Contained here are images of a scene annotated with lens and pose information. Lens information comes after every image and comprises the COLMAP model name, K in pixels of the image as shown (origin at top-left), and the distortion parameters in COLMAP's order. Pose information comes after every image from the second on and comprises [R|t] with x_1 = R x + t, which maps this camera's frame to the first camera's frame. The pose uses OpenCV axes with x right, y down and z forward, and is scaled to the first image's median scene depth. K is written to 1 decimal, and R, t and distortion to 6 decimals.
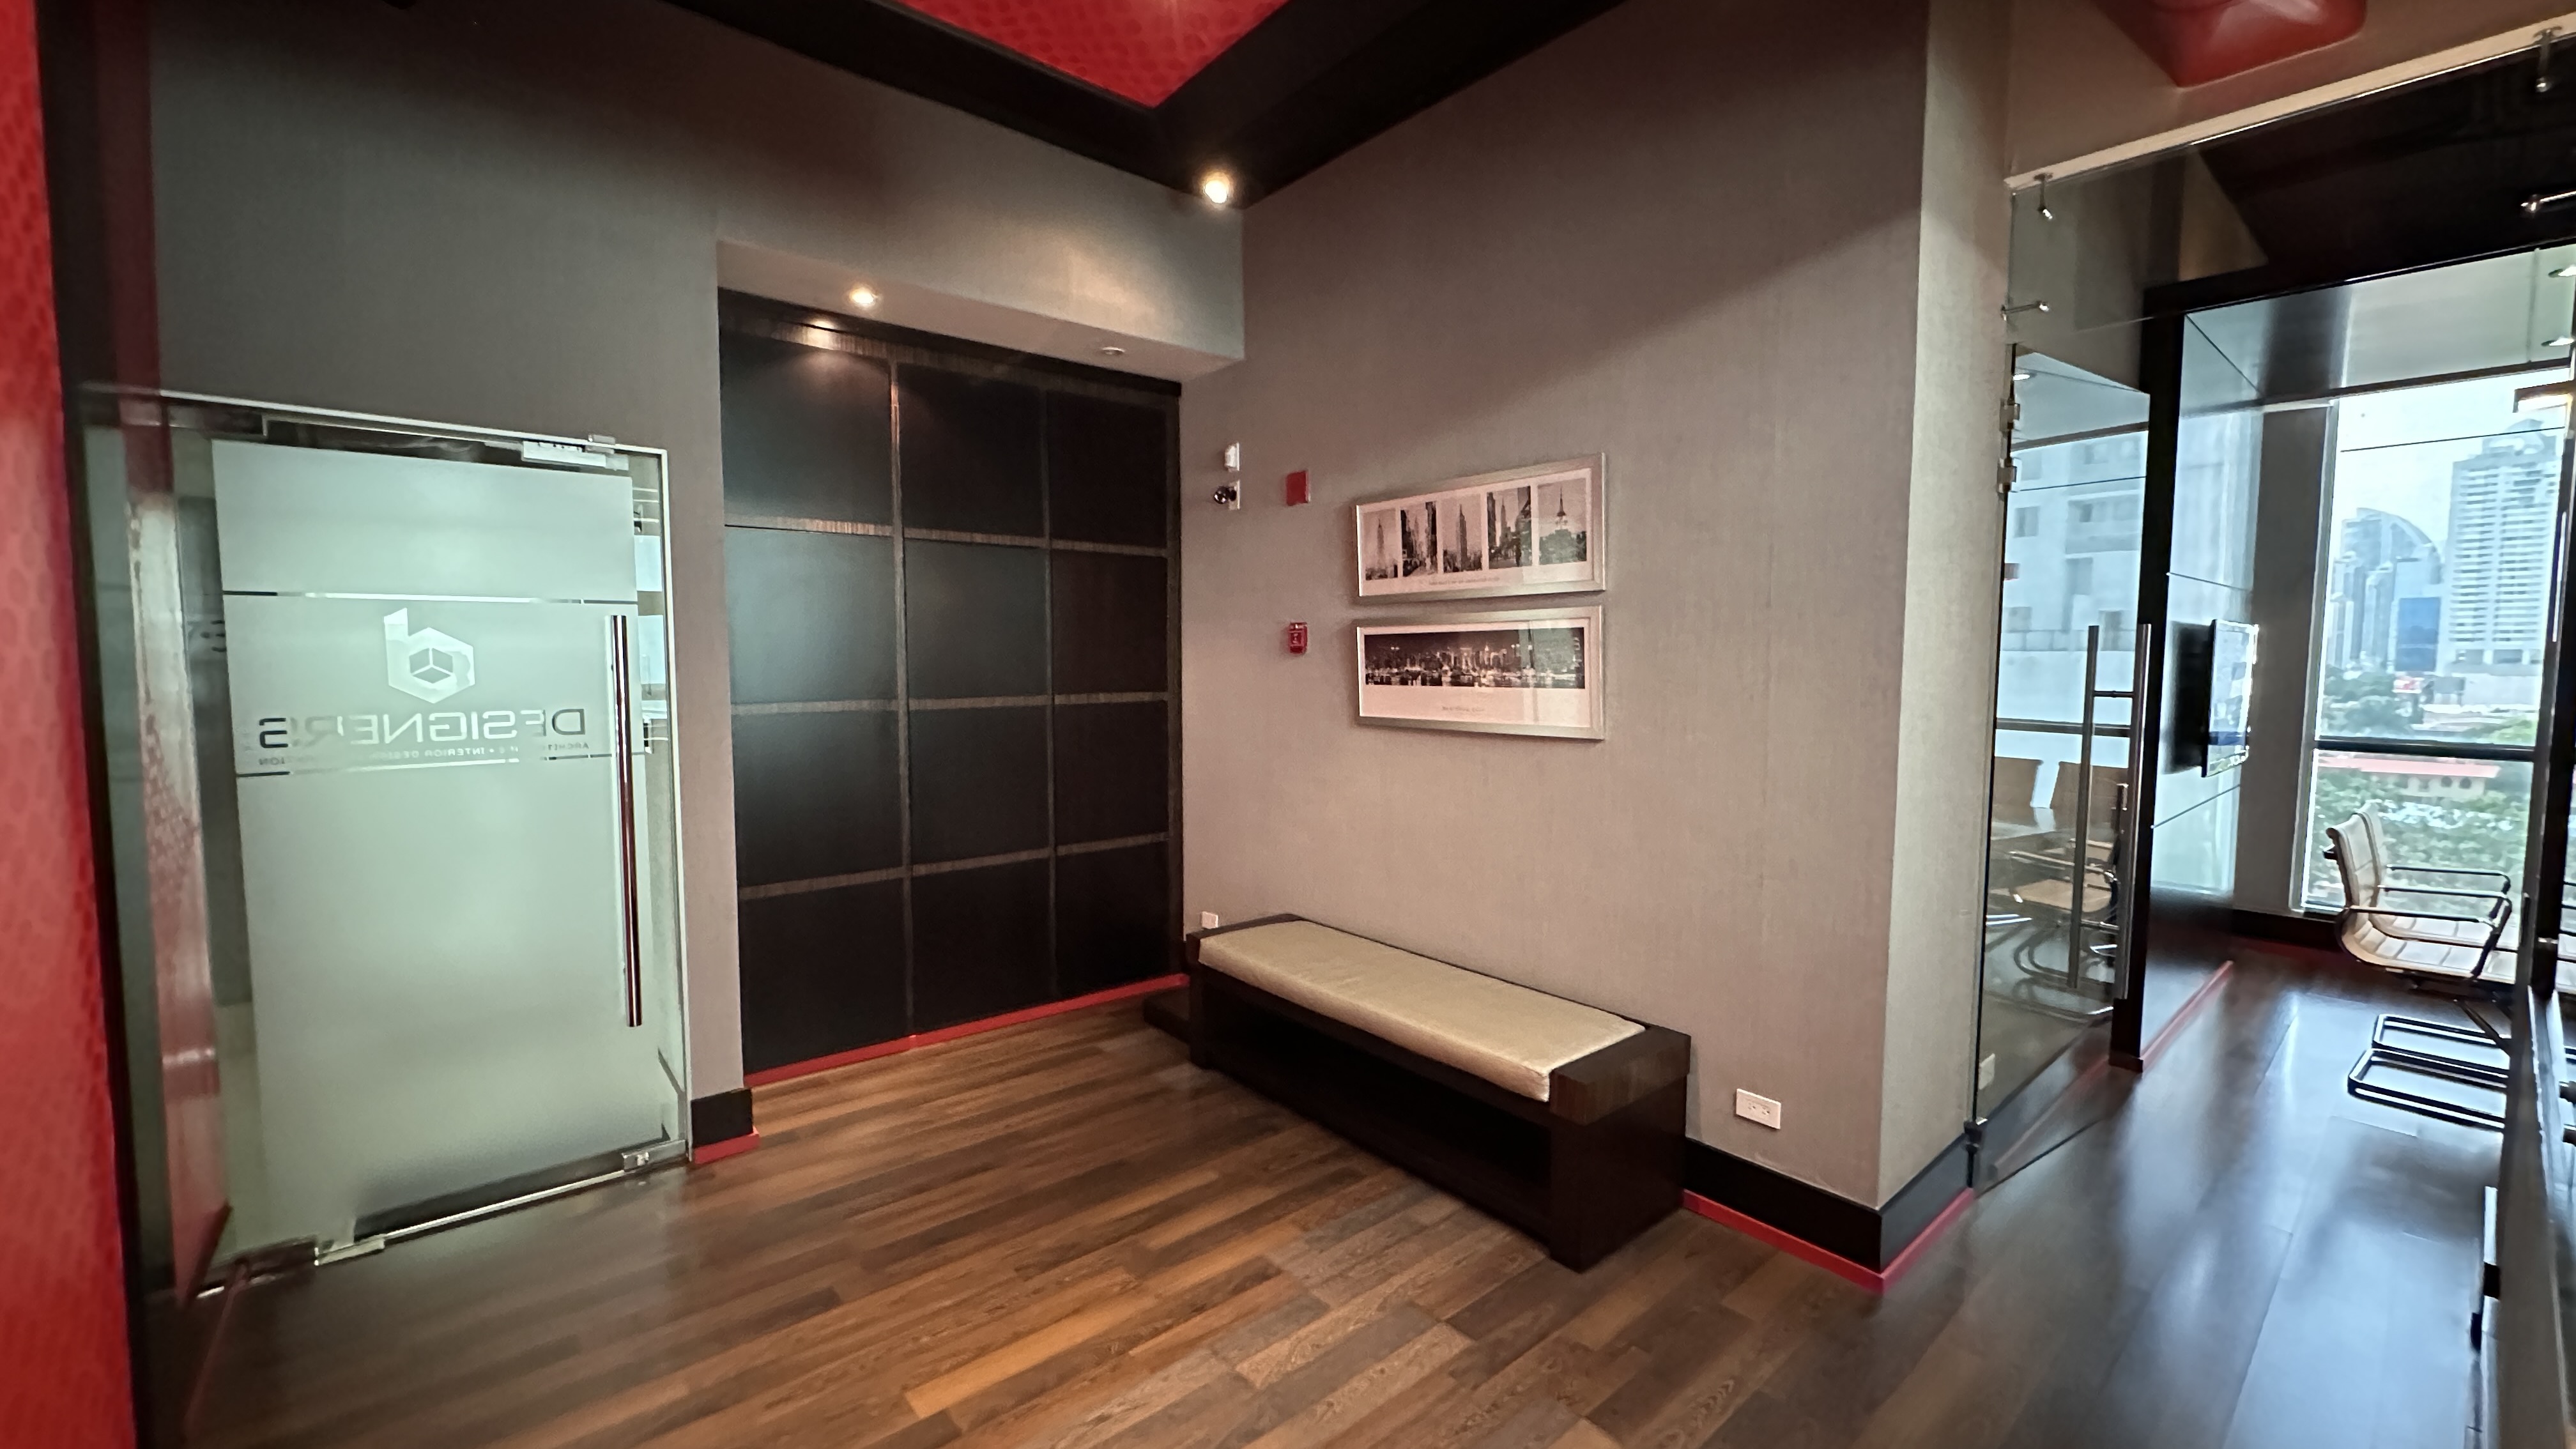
lens RADIAL K [[1019.8, 0, 1283.9], [0, 1019.8, 724.2], [0, 0, 1]] dist [-0.000041, -0.000267]
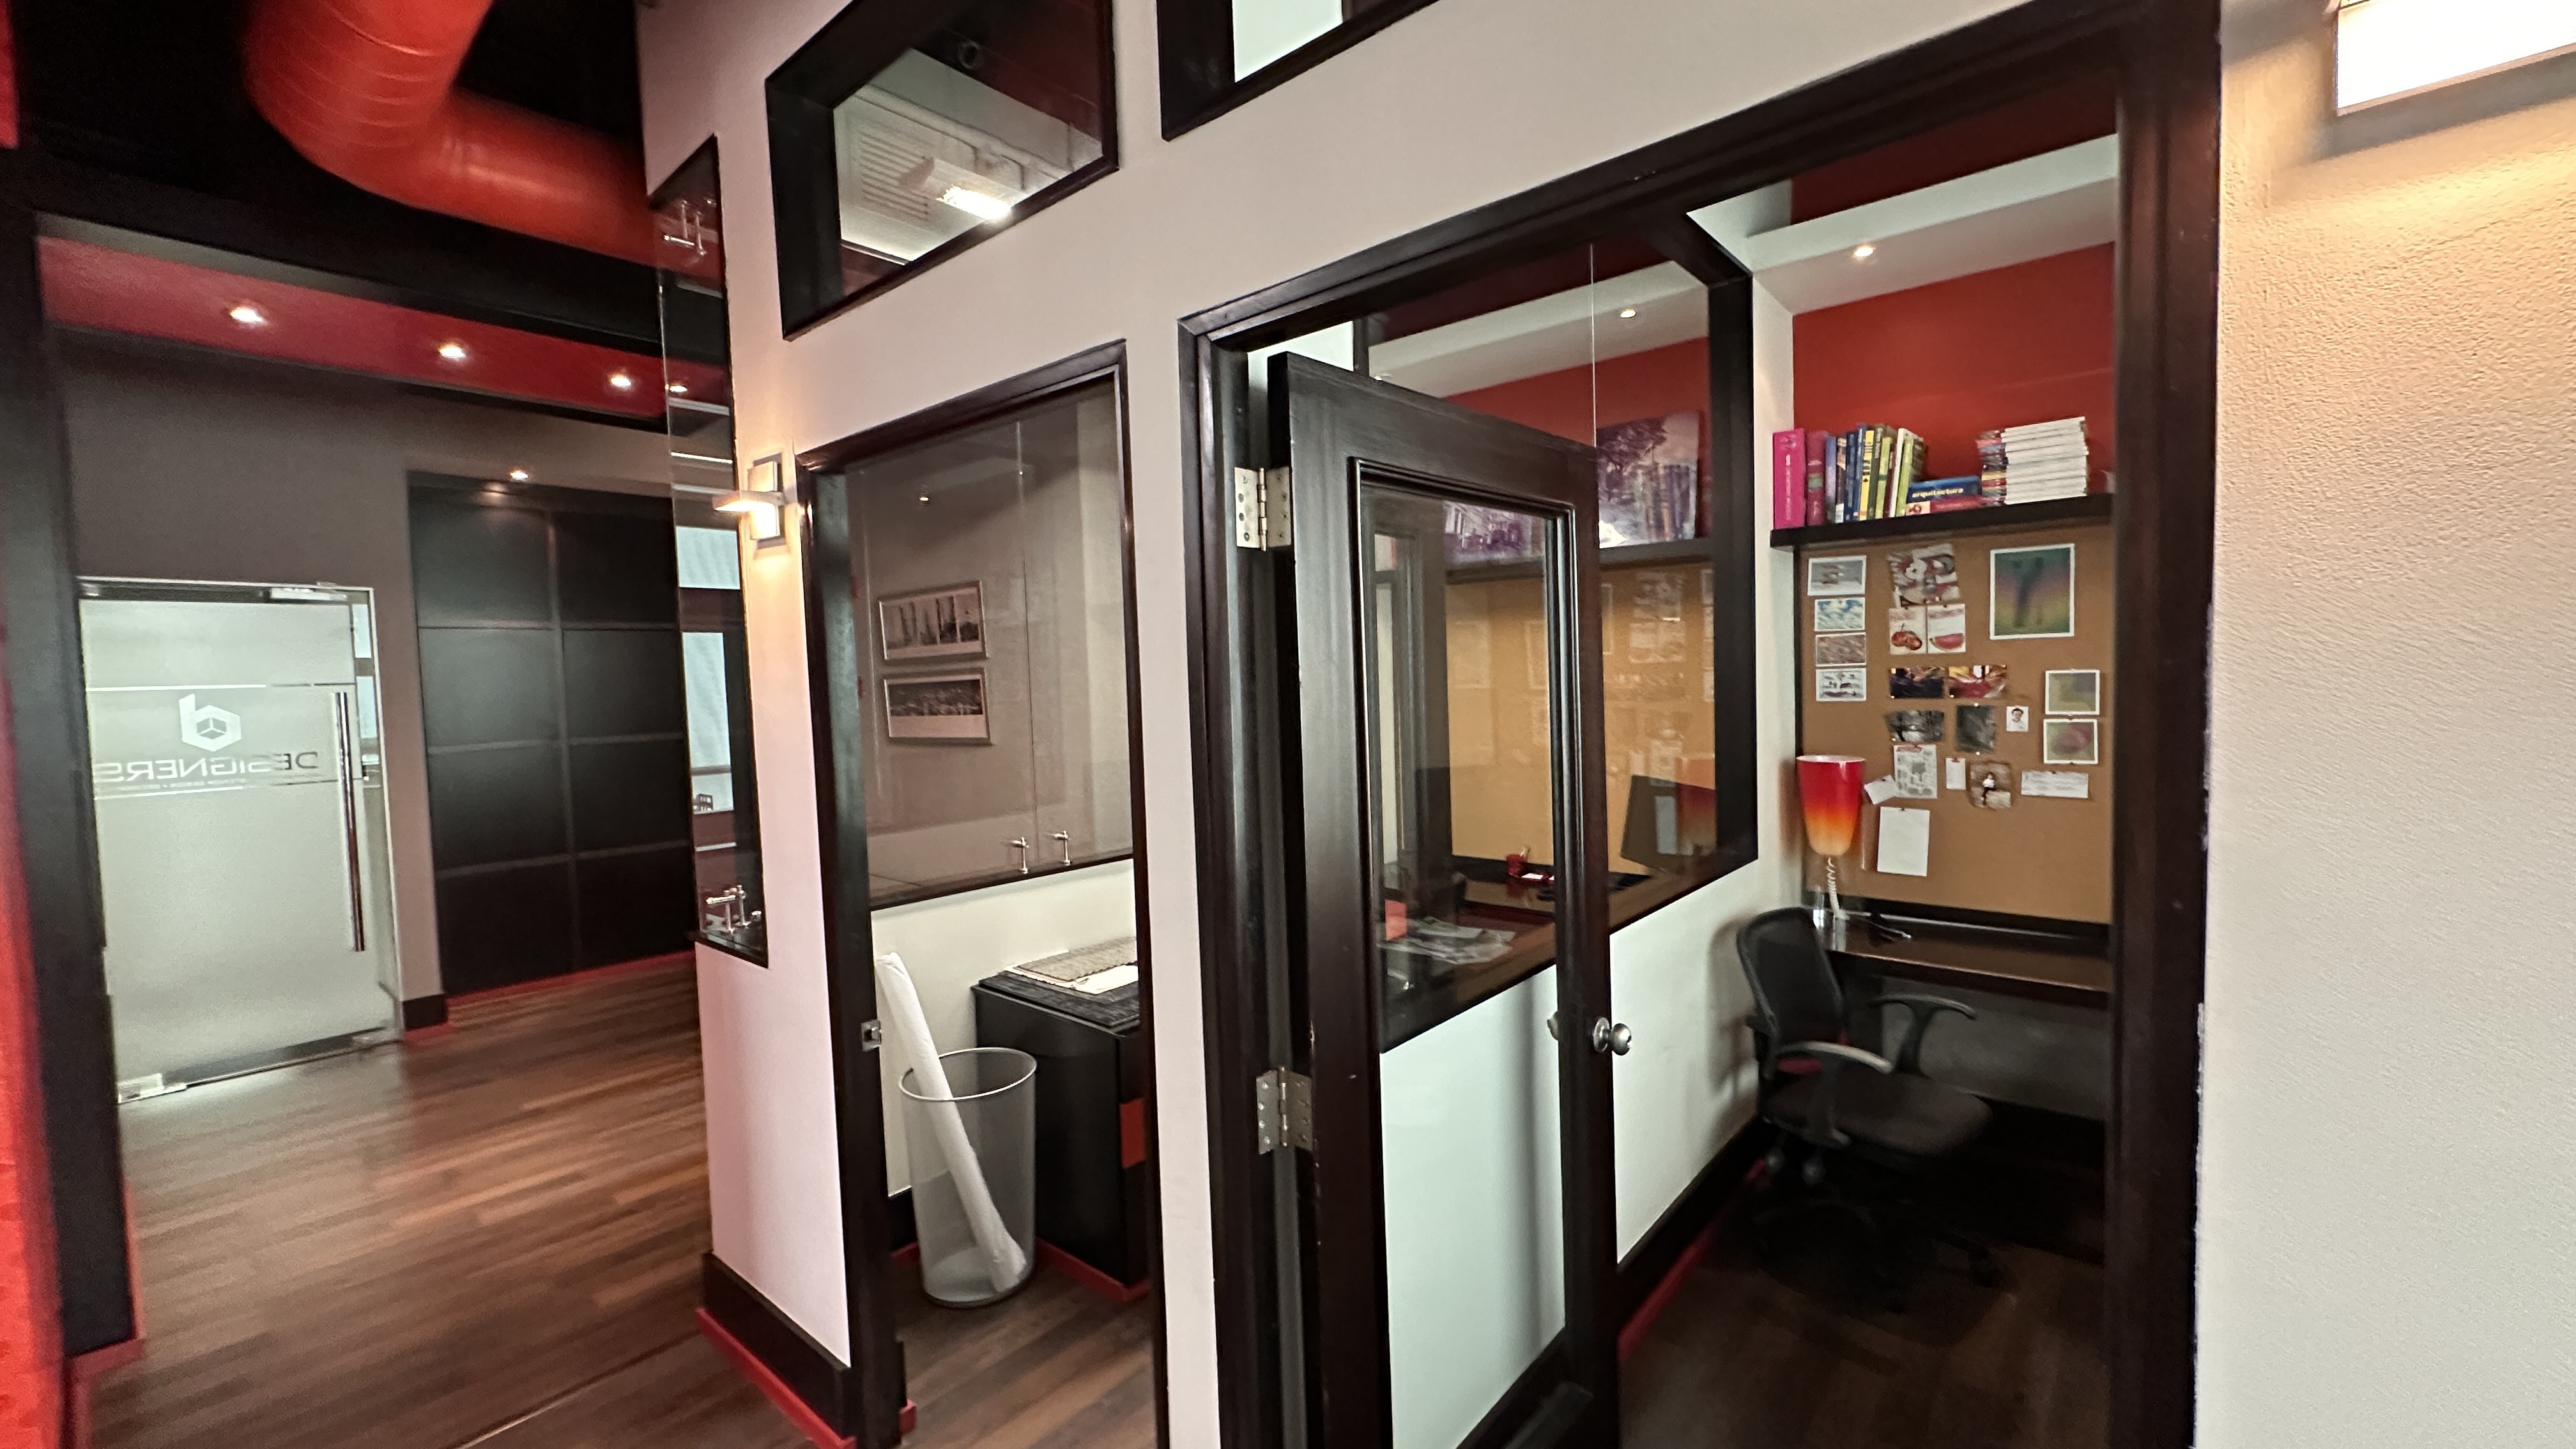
lens RADIAL K [[1023.9, 0, 1288.0], [0, 1023.9, 724.5], [0, 0, 1]] dist [-0.000276, -0.000039]
pose [[0.985659, -0.040380, 0.163848, 0.465295], [0.044431, 0.998789, -0.021137, 0.036979], [-0.162796, 0.028114, 0.986259, -0.700997]]
